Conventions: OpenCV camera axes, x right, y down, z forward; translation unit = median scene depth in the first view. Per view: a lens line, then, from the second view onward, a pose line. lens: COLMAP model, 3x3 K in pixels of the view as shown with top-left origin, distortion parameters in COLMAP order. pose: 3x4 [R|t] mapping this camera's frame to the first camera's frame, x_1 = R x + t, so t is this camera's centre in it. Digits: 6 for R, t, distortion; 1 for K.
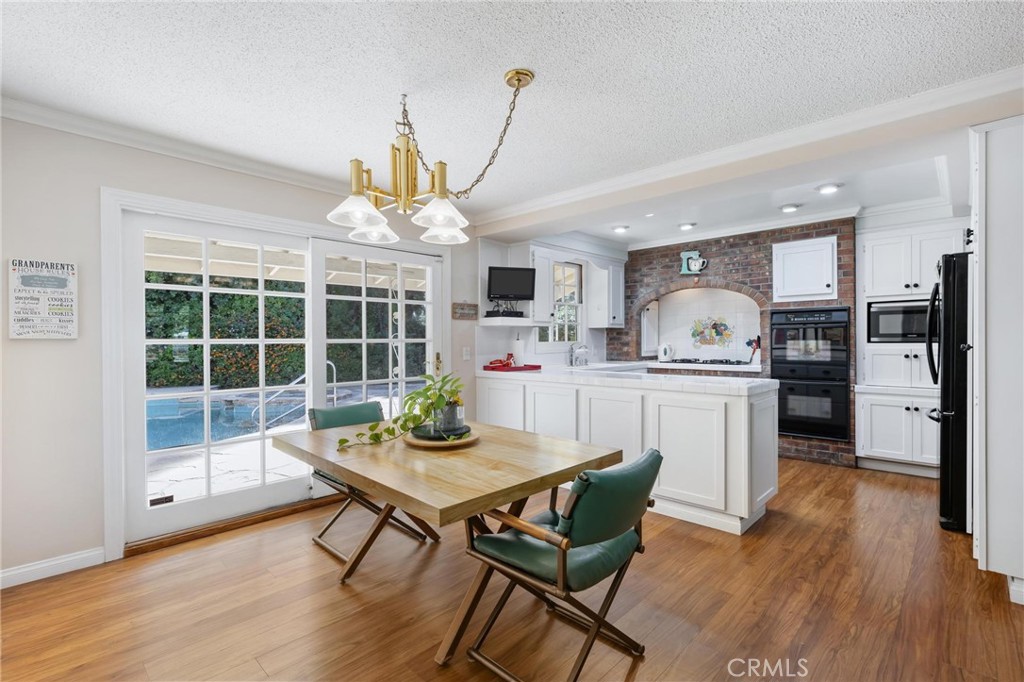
lens RADIAL K [[471.5, 0, 508.4], [0, 471.5, 341.8], [0, 0, 1]] dist [-0.008444, 0.000279]
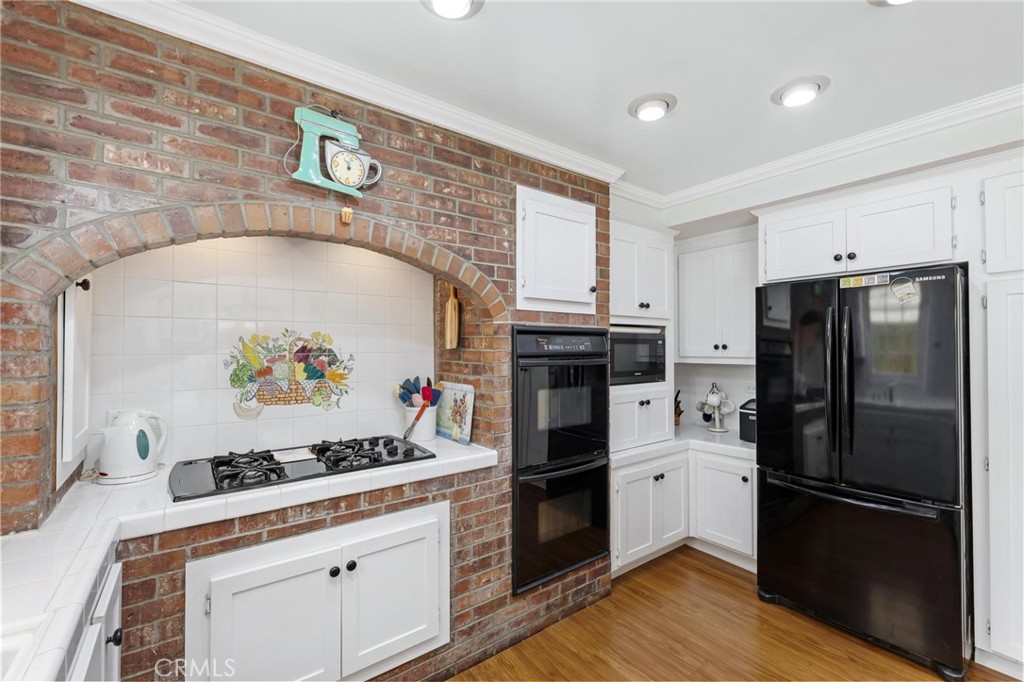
lens RADIAL K [[436.7, 0, 518.8], [0, 436.7, 342.5], [0, 0, 1]] dist [-0.000757, 0.000107]
pose [[0.148596, 0.017742, 0.988739, 0.143167], [0.003858, 0.999821, -0.018520, -0.044524], [-0.988890, 0.006567, 0.148501, 0.966492]]
